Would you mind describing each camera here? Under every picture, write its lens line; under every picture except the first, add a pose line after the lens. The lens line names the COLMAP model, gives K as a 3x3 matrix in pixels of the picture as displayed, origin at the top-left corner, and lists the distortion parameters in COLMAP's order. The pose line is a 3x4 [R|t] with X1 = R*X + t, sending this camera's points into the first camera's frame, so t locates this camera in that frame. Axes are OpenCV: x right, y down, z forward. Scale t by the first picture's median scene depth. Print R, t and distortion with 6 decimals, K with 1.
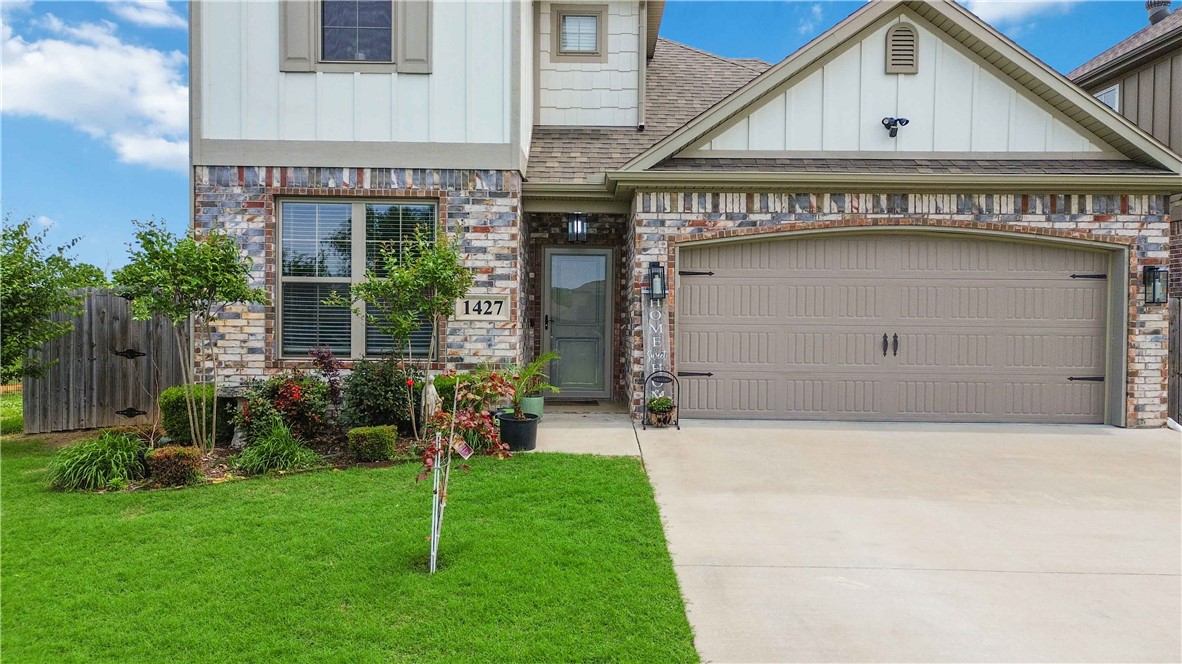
lens RADIAL K [[841.3, 0, 592.6], [0, 841.3, 332.6], [0, 0, 1]] dist [0.055690, -0.065178]
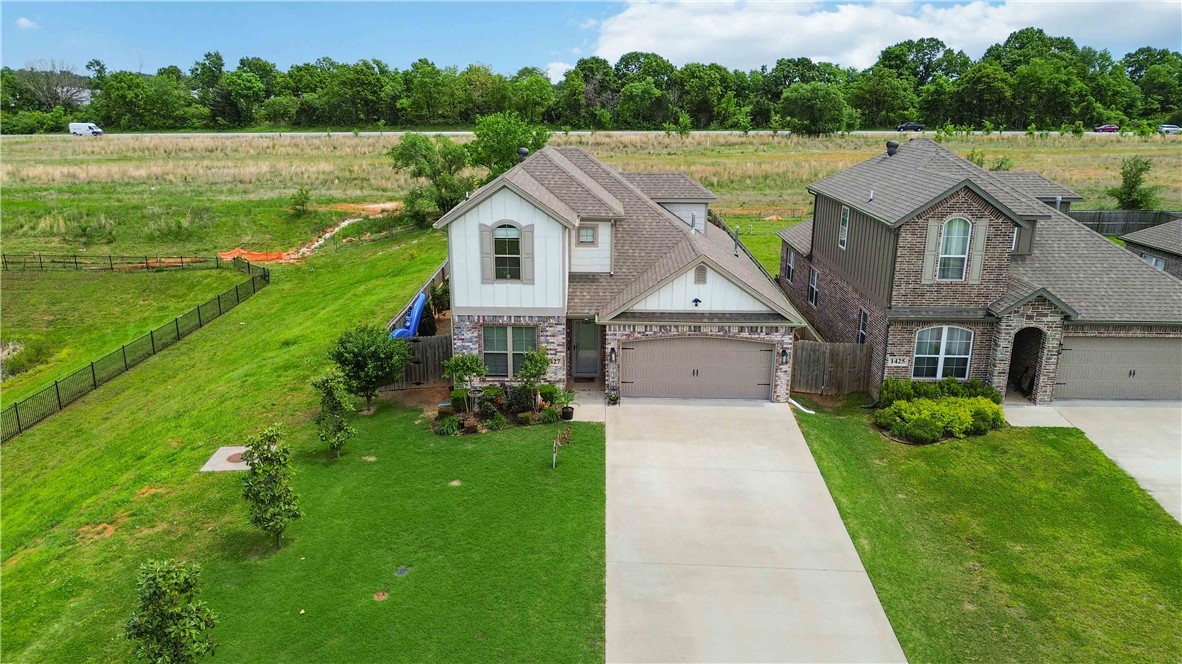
lens RADIAL K [[827.6, 0, 591.0], [0, 827.6, 332.0], [0, 0, 1]] dist [0.112364, -0.151085]
pose [[0.999789, 0.002924, -0.020309, 0.056569], [0.002492, 0.965156, 0.261665, -0.874409], [0.020367, -0.261660, 0.964945, -1.714462]]
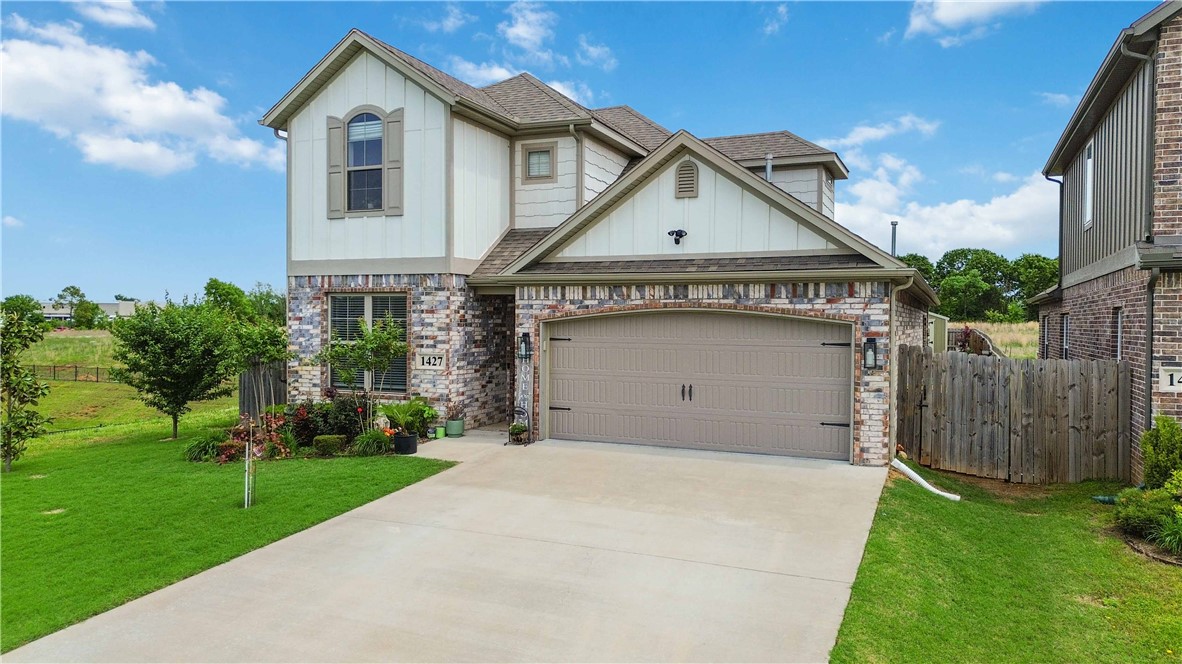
lens RADIAL K [[833.9, 0, 592.8], [0, 833.9, 333.6], [0, 0, 1]] dist [0.078421, -0.089749]
pose [[0.917352, 0.003586, -0.398061, 0.769135], [-0.004086, 0.999992, -0.000408, -0.082462], [0.398056, 0.002001, 0.917359, -0.310064]]
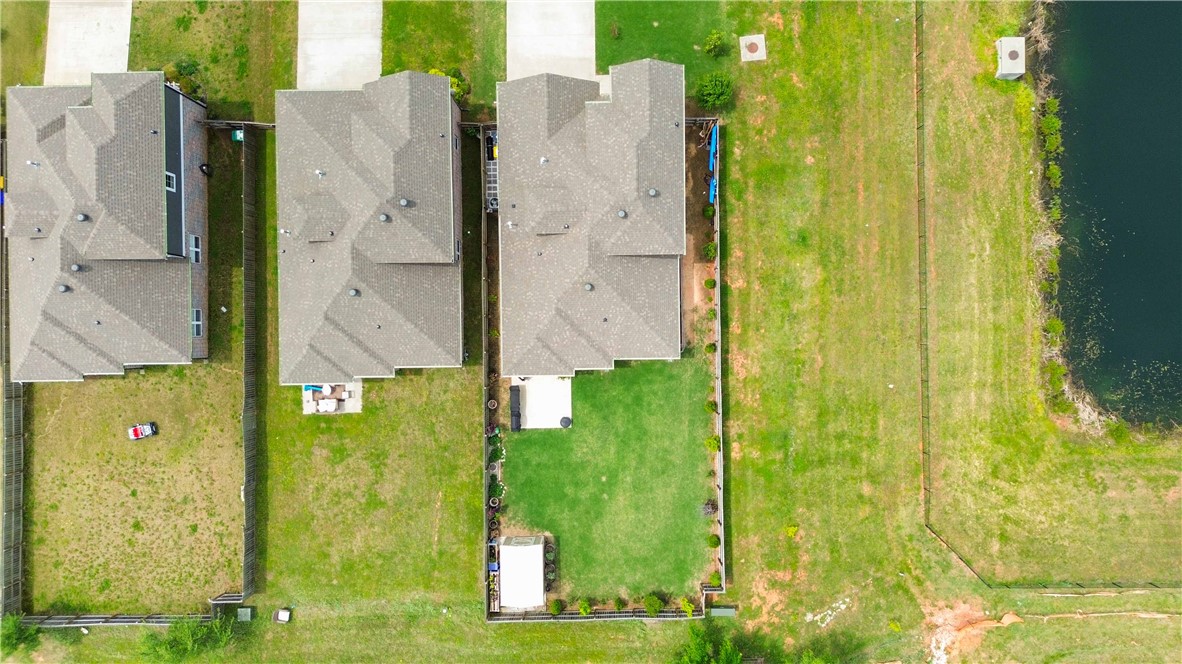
lens RADIAL K [[833.9, 0, 592.8], [0, 833.9, 333.6], [0, 0, 1]] dist [0.078421, -0.089749]
pose [[-0.999964, 0.006622, 0.005356, 0.048834], [0.005309, -0.007216, 0.999960, -5.802487], [0.006661, 0.999952, 0.007181, 2.604843]]
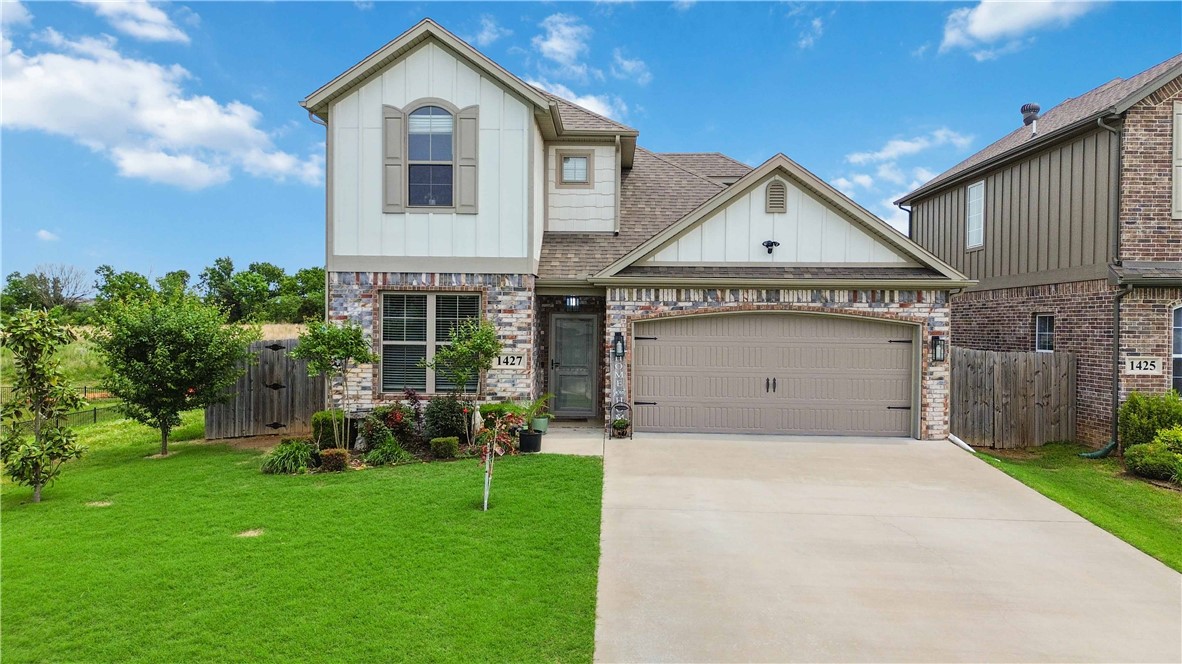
lens RADIAL K [[833.9, 0, 592.8], [0, 833.9, 333.6], [0, 0, 1]] dist [0.078421, -0.089749]
pose [[0.999585, 0.001661, -0.028750, 0.070619], [-0.001729, 0.999996, -0.002345, -0.077881], [0.028746, 0.002394, 0.999584, -0.557615]]
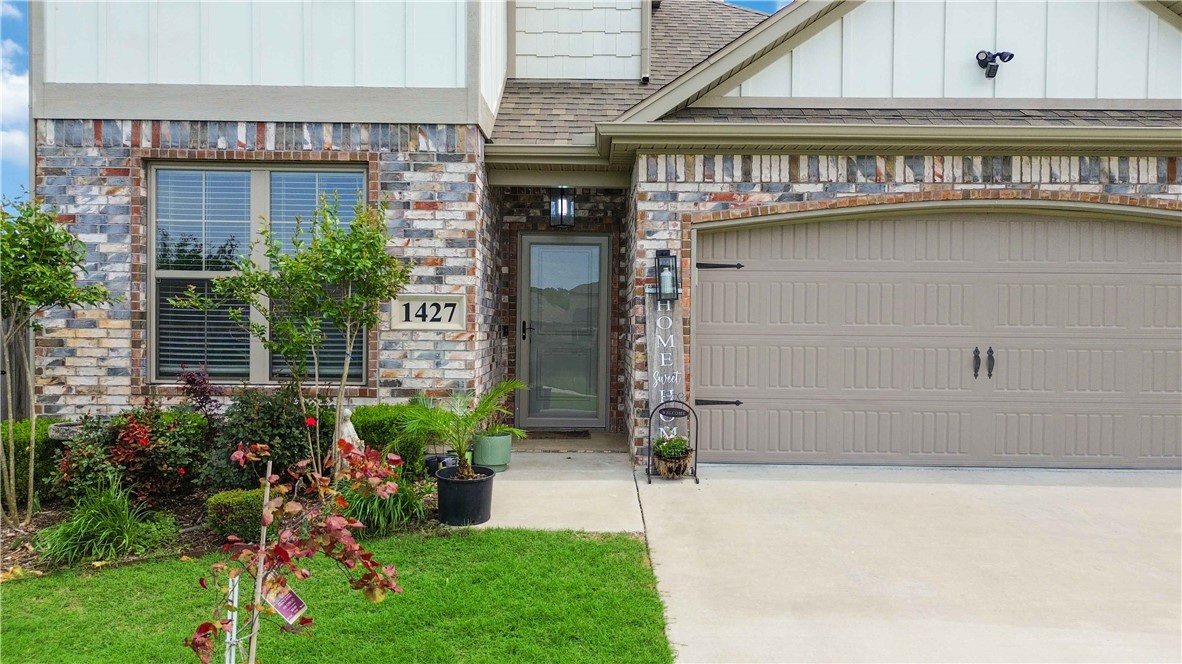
lens RADIAL K [[841.3, 0, 592.6], [0, 841.3, 332.6], [0, 0, 1]] dist [0.055690, -0.065178]
pose [[0.999987, -0.000229, -0.005013, 0.016040], [0.000221, 0.999999, -0.001651, -0.010935], [0.005014, 0.001650, 0.999986, 0.268203]]
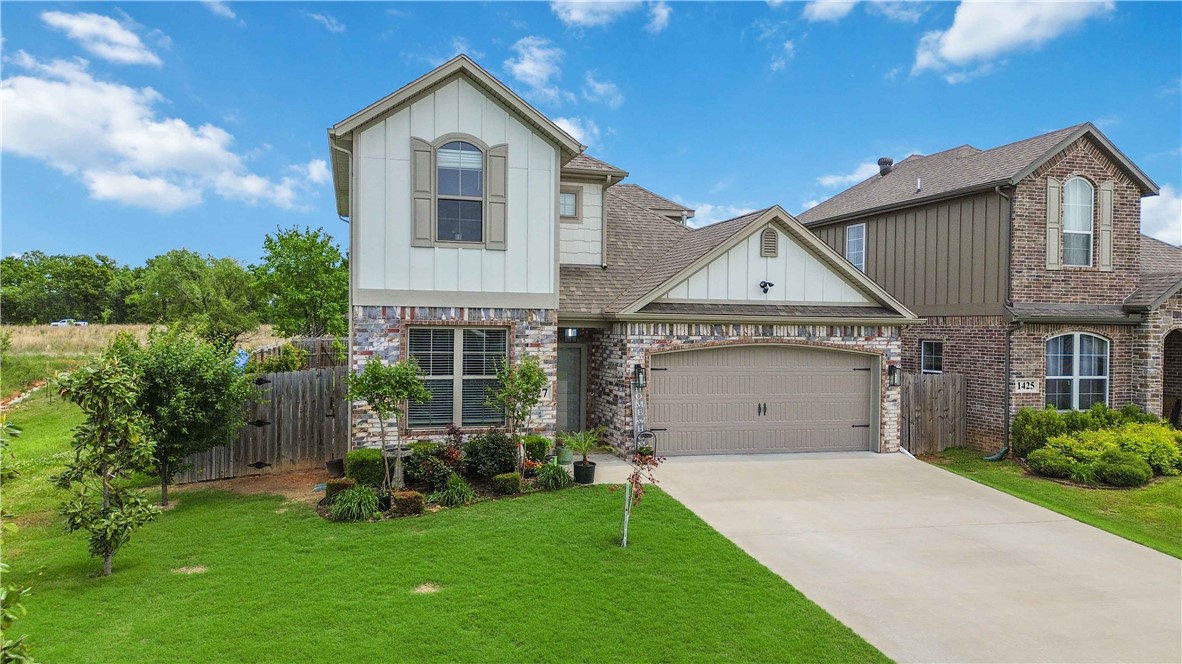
lens RADIAL K [[833.9, 0, 592.8], [0, 833.9, 333.6], [0, 0, 1]] dist [0.078421, -0.089749]
pose [[0.962575, -0.000004, 0.271015, -0.462899], [-0.000072, 1.000000, 0.000272, -0.146176], [-0.271015, -0.000281, 0.962575, -0.578709]]
